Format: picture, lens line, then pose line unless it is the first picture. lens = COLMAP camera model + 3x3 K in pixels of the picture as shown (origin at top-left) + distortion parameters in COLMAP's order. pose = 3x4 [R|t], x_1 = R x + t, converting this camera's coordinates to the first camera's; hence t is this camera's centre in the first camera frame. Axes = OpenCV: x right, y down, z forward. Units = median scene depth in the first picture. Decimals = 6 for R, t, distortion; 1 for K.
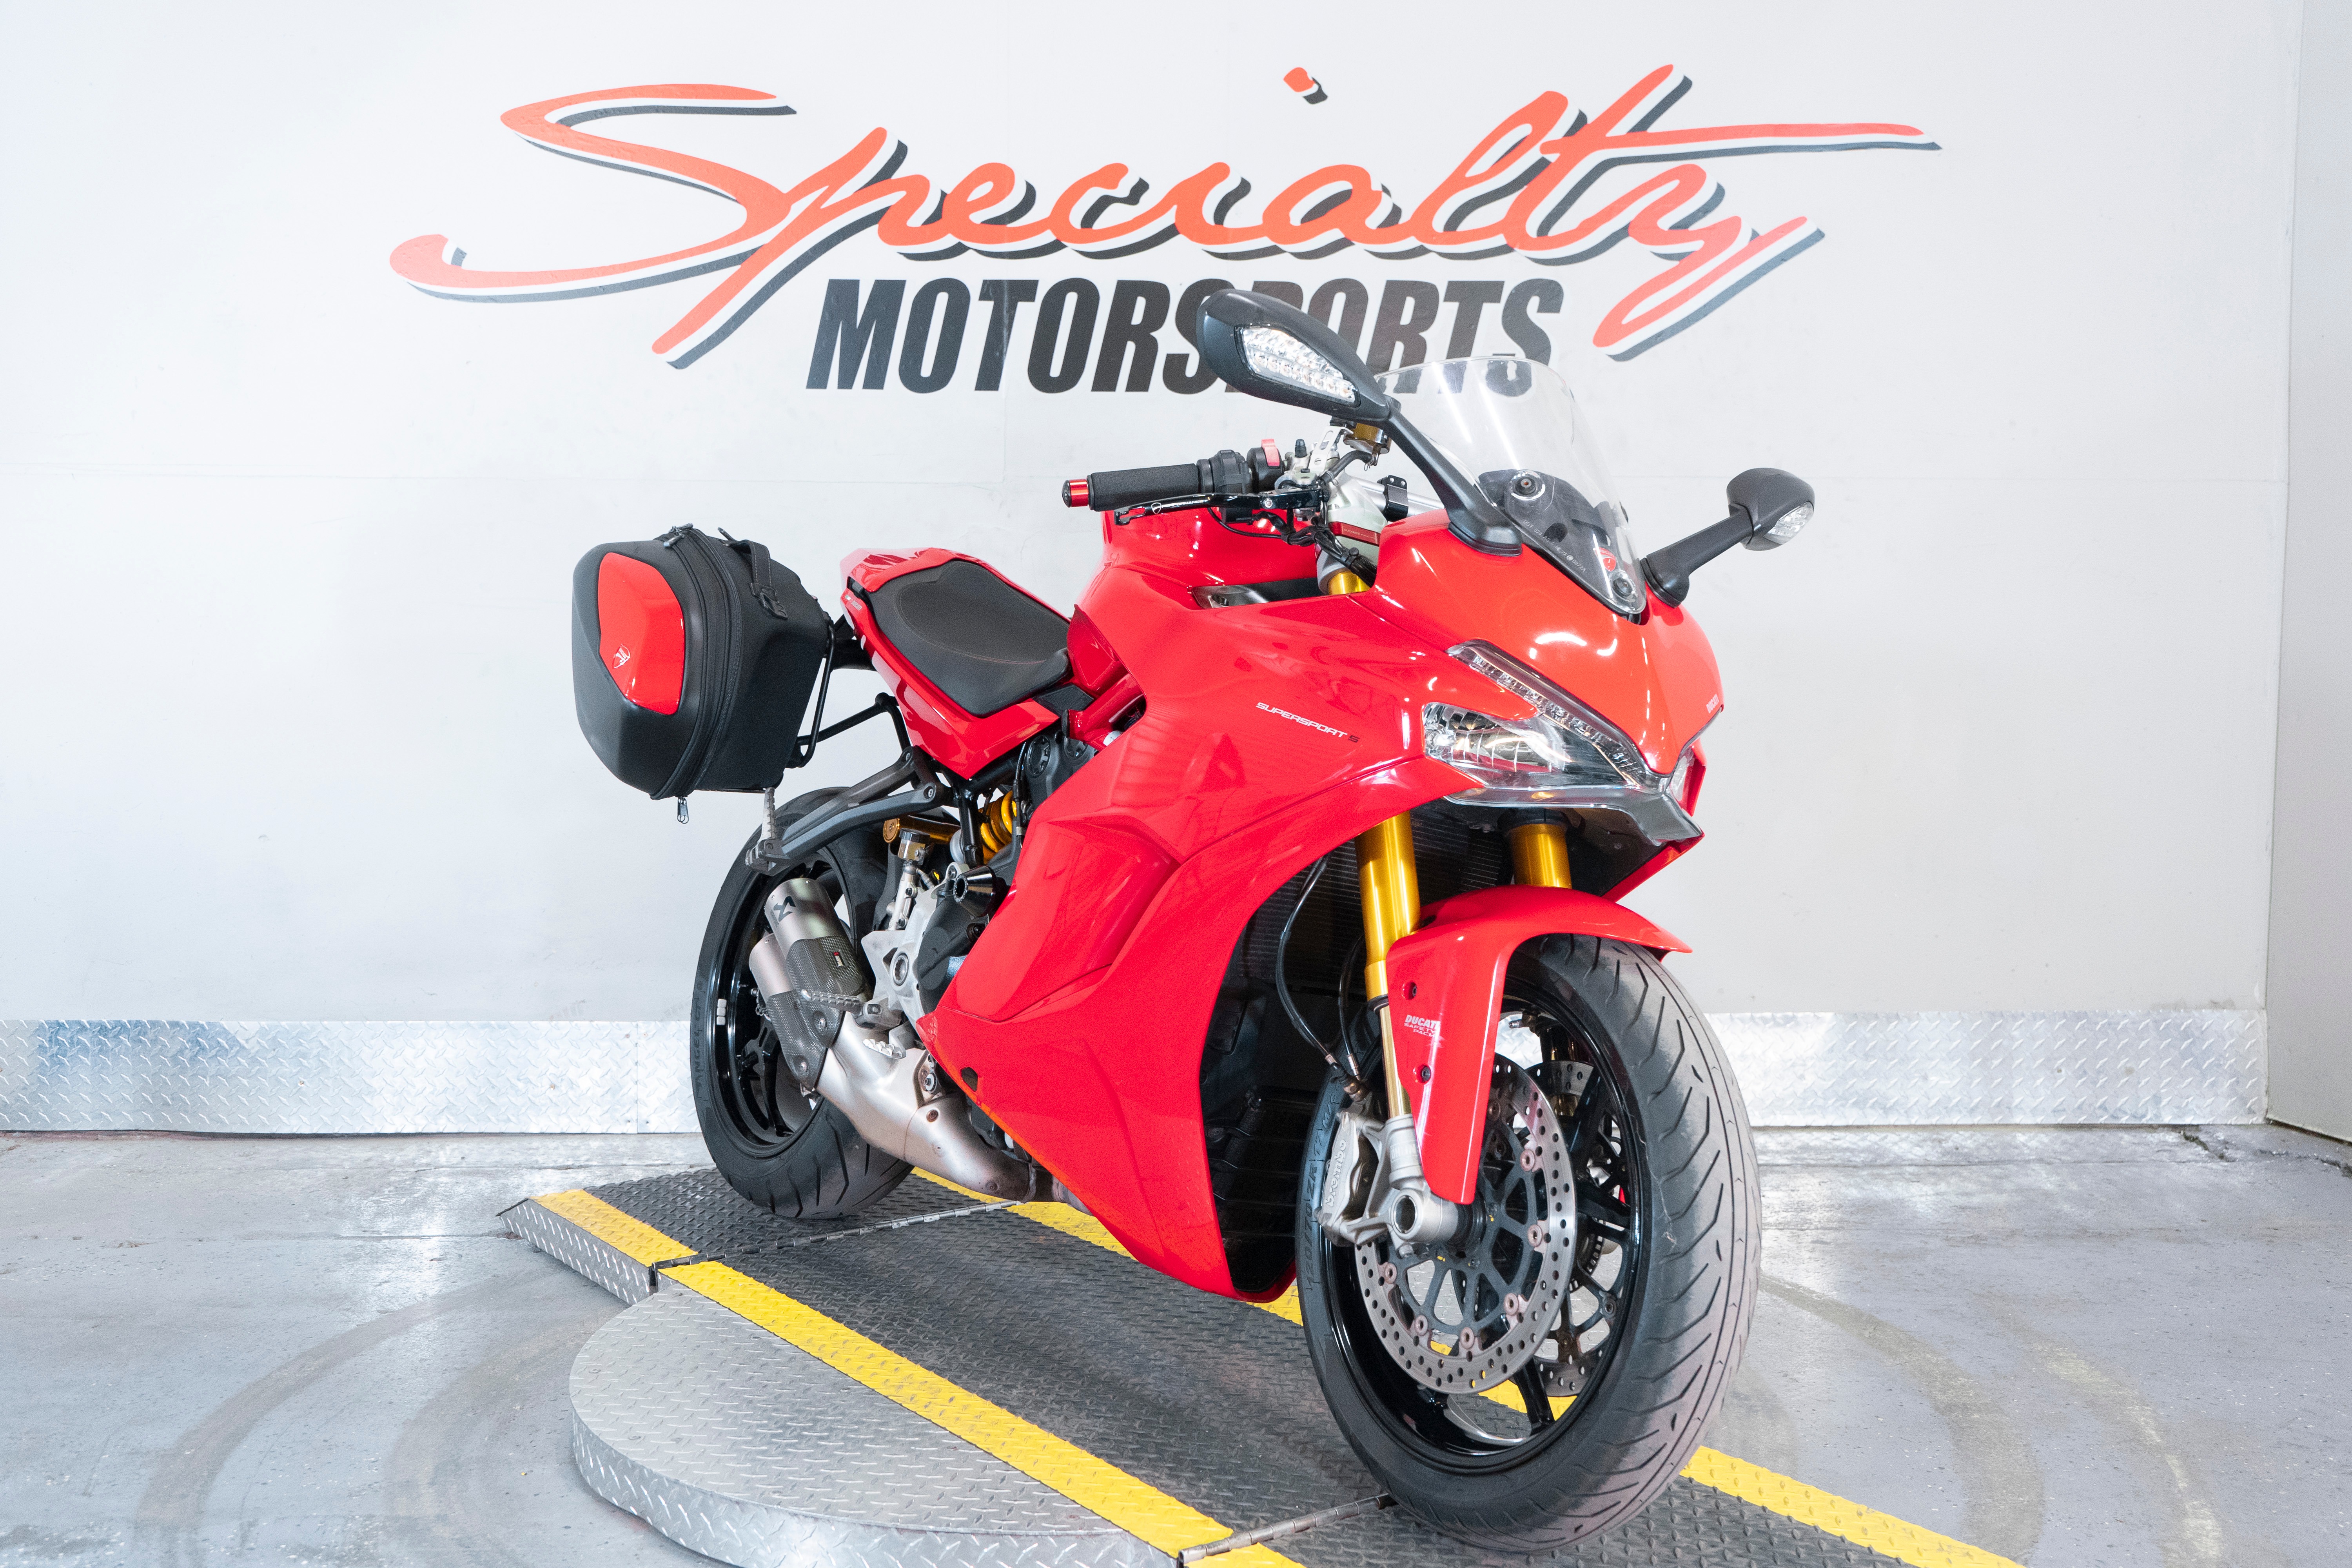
lens RADIAL K [[2473.2, 0, 1176.0], [0, 2473.2, 784.0], [0, 0, 1]] dist [0.001699, 0.015742]
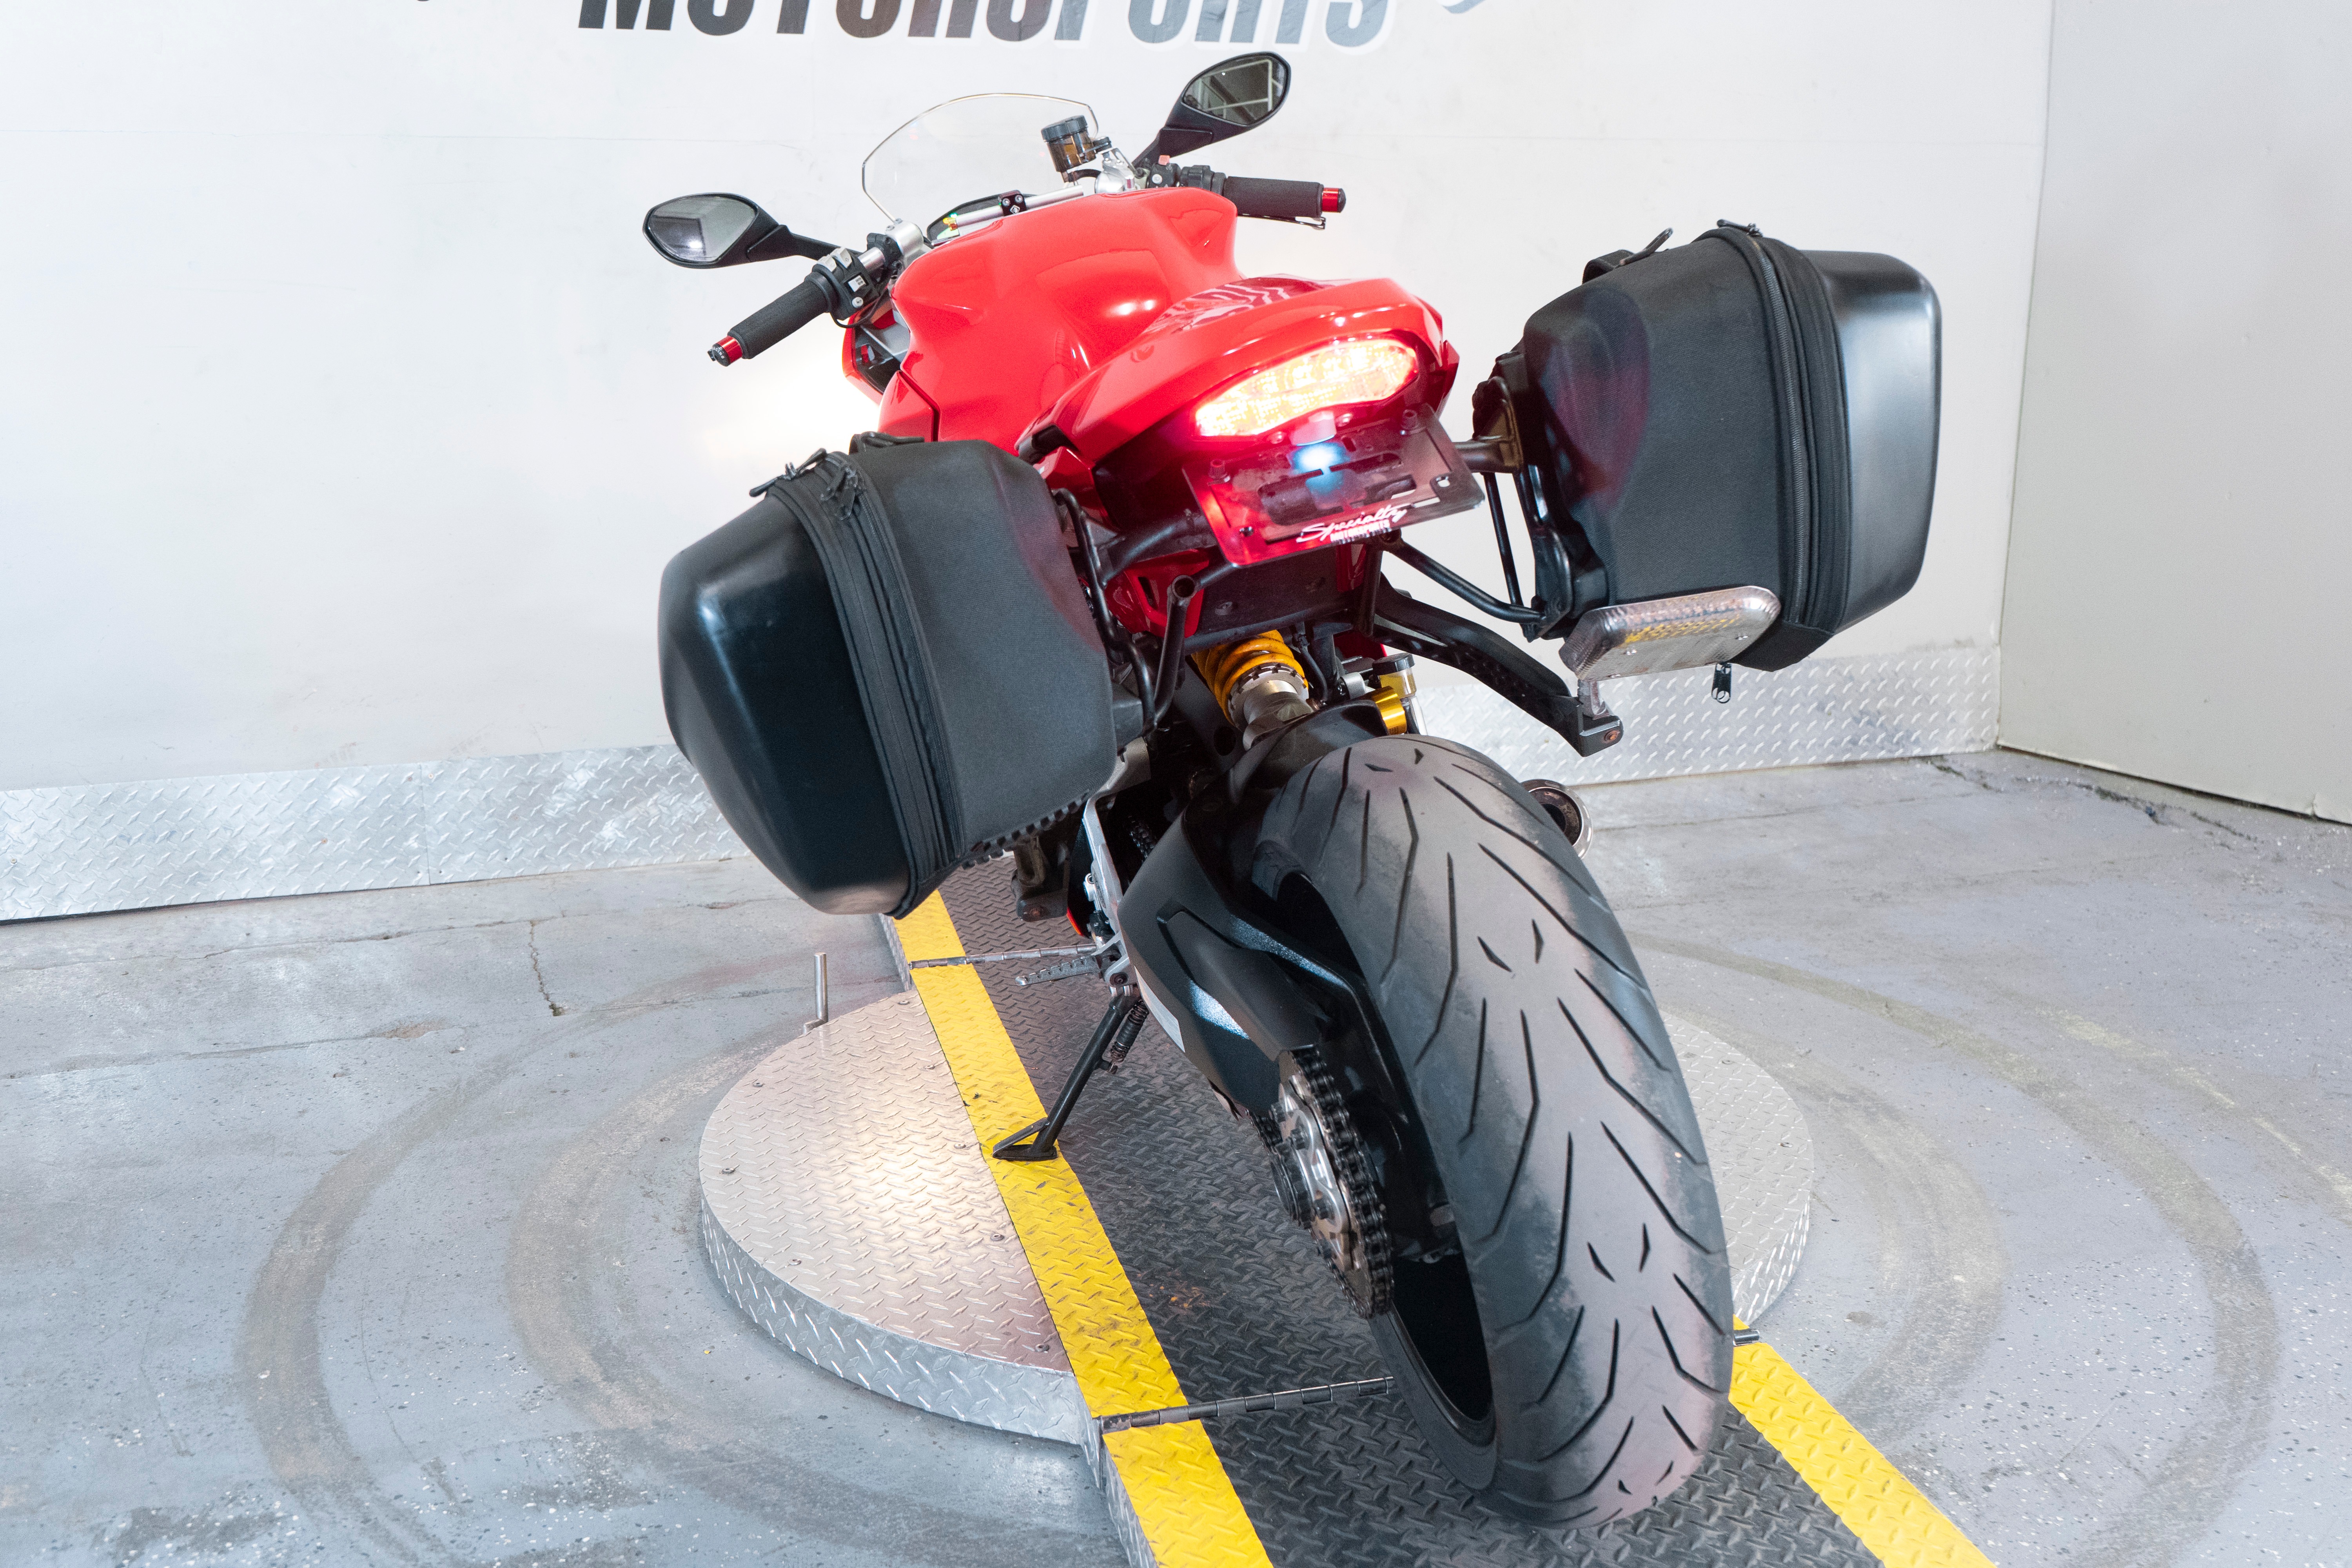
lens RADIAL K [[2358.4, 0, 1176.0], [0, 2358.4, 784.0], [0, 0, 1]] dist [0.000456, 0.004157]
pose [[0.955663, -0.074427, 0.284901, -0.206665], [0.024640, 0.984349, 0.174498, -0.038991], [-0.293429, -0.159741, 0.942540, 0.122782]]
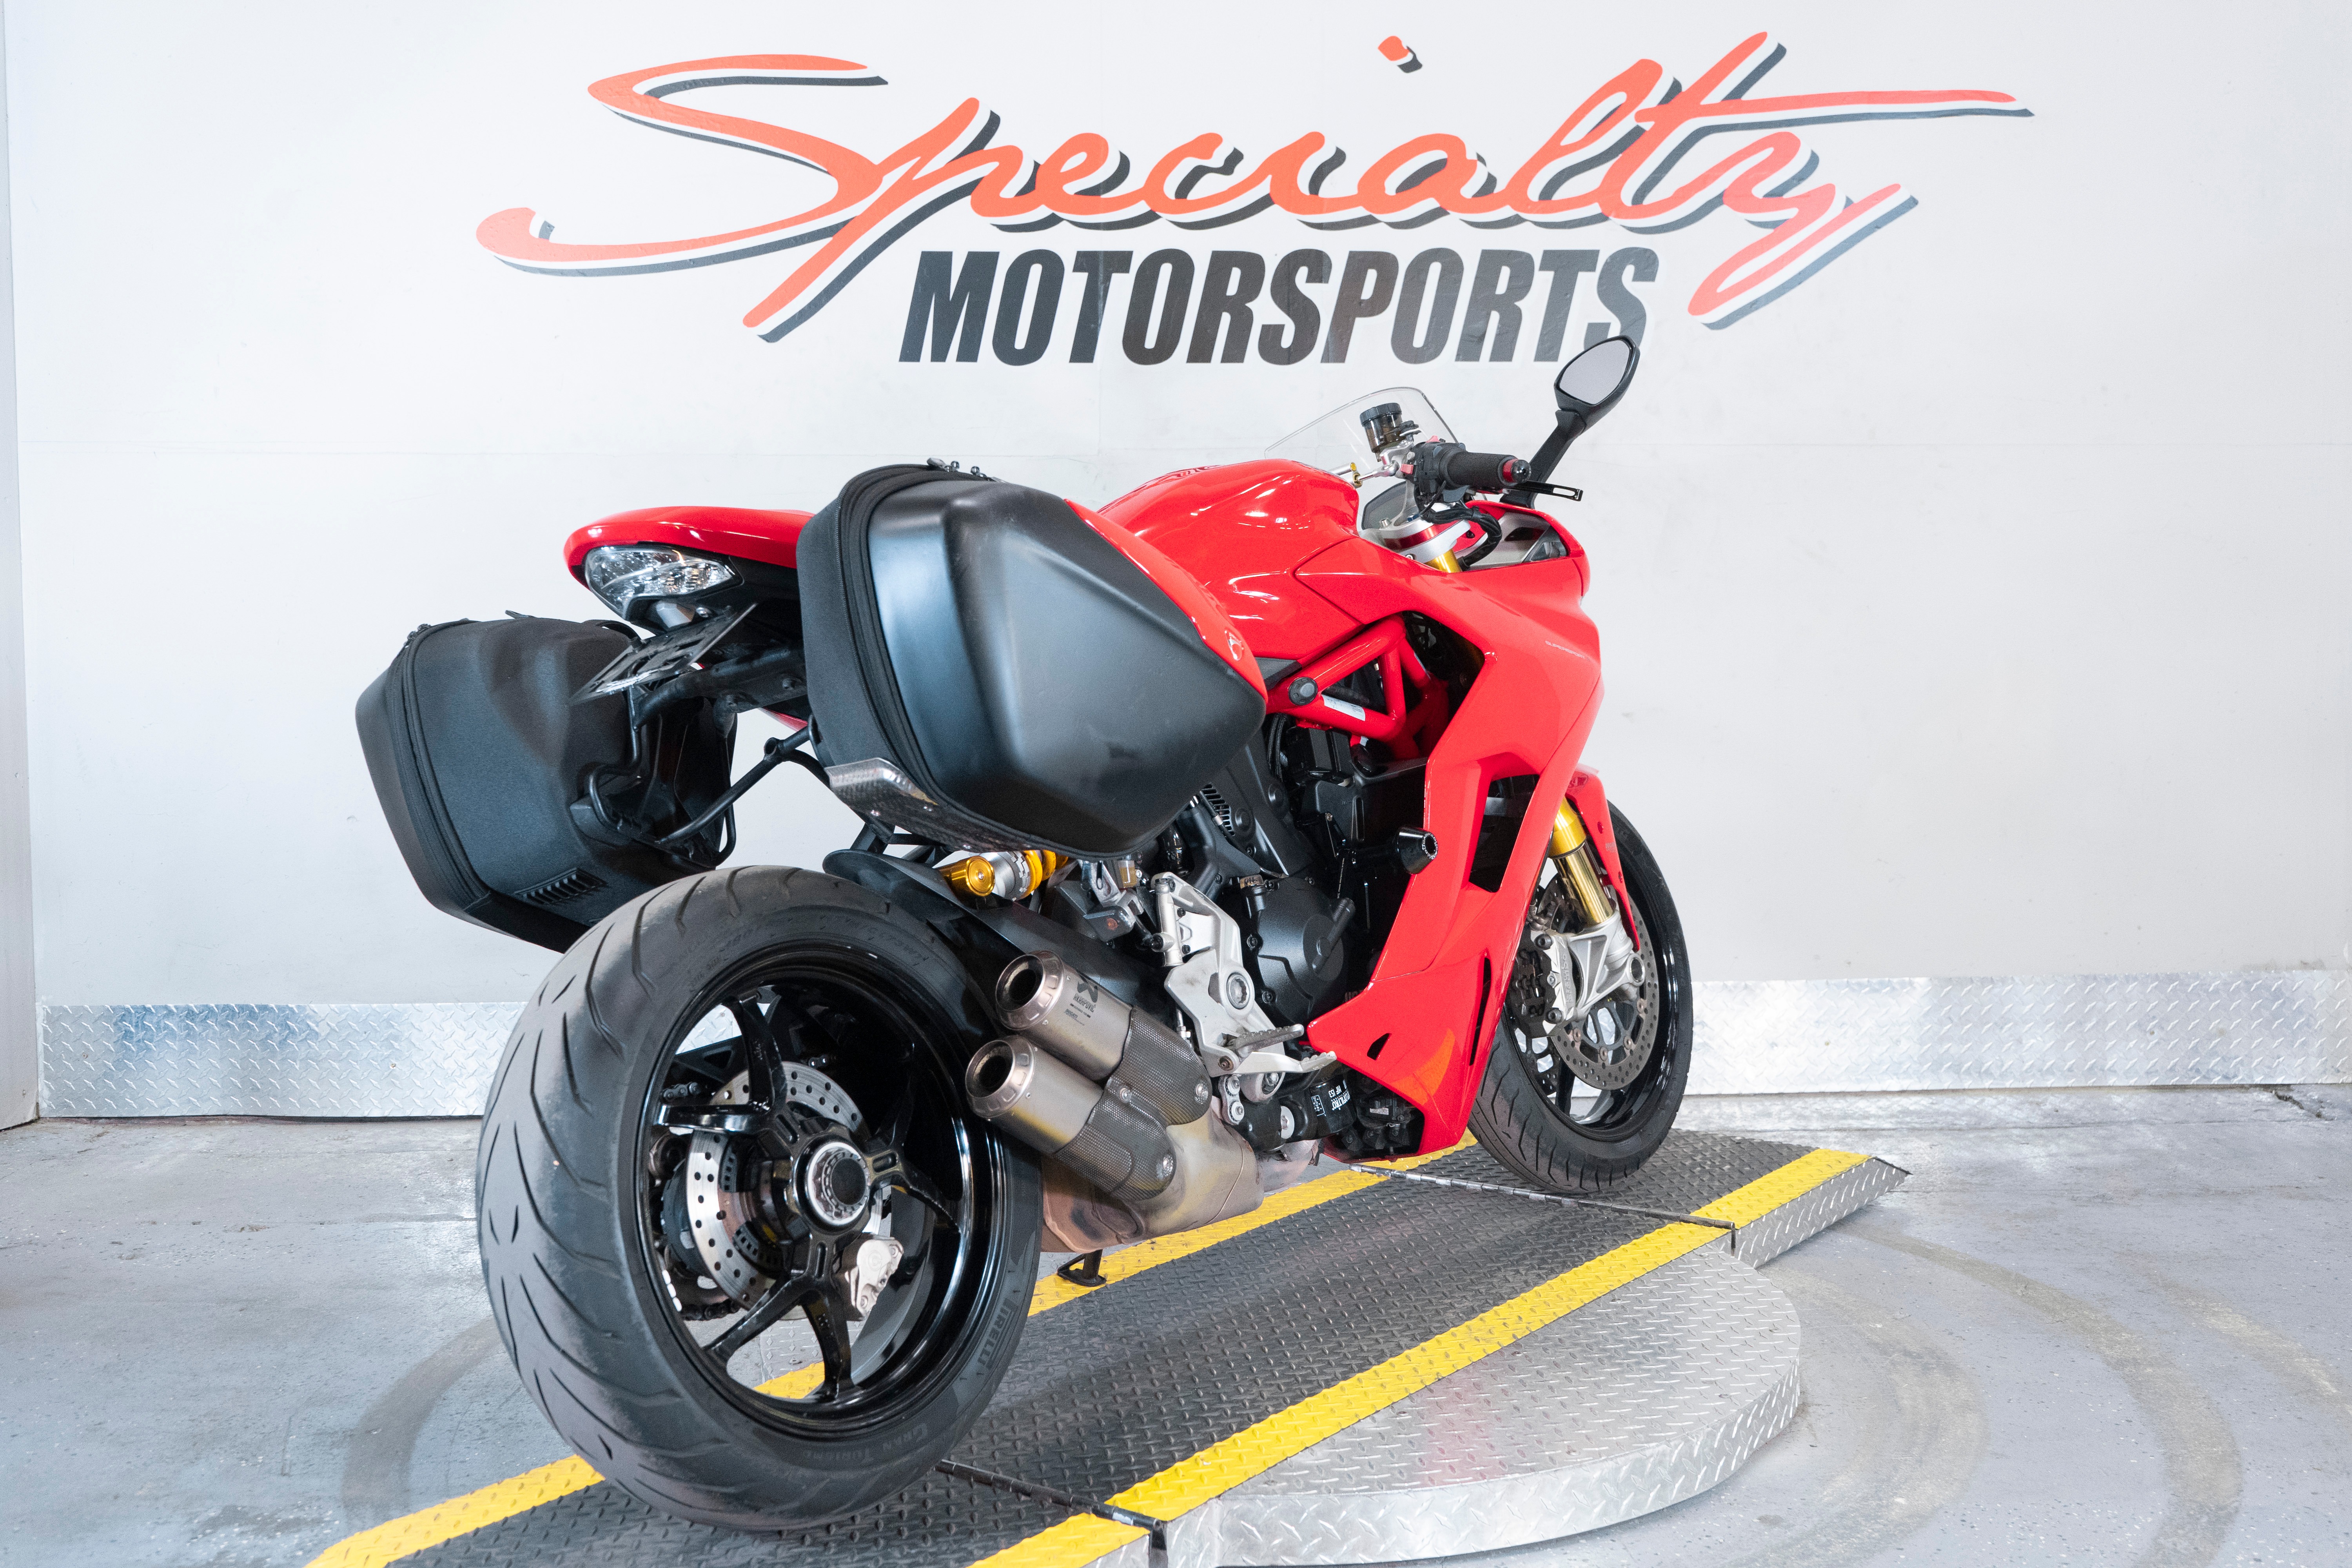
lens RADIAL K [[2496.8, 0, 1176.0], [0, 2496.8, 784.0], [0, 0, 1]] dist [0.005025, 0.002034]
pose [[0.999711, -0.009460, 0.022082, -0.062720], [0.009262, 0.999916, 0.009072, 0.001803], [-0.022166, -0.008864, 0.999715, -0.007234]]
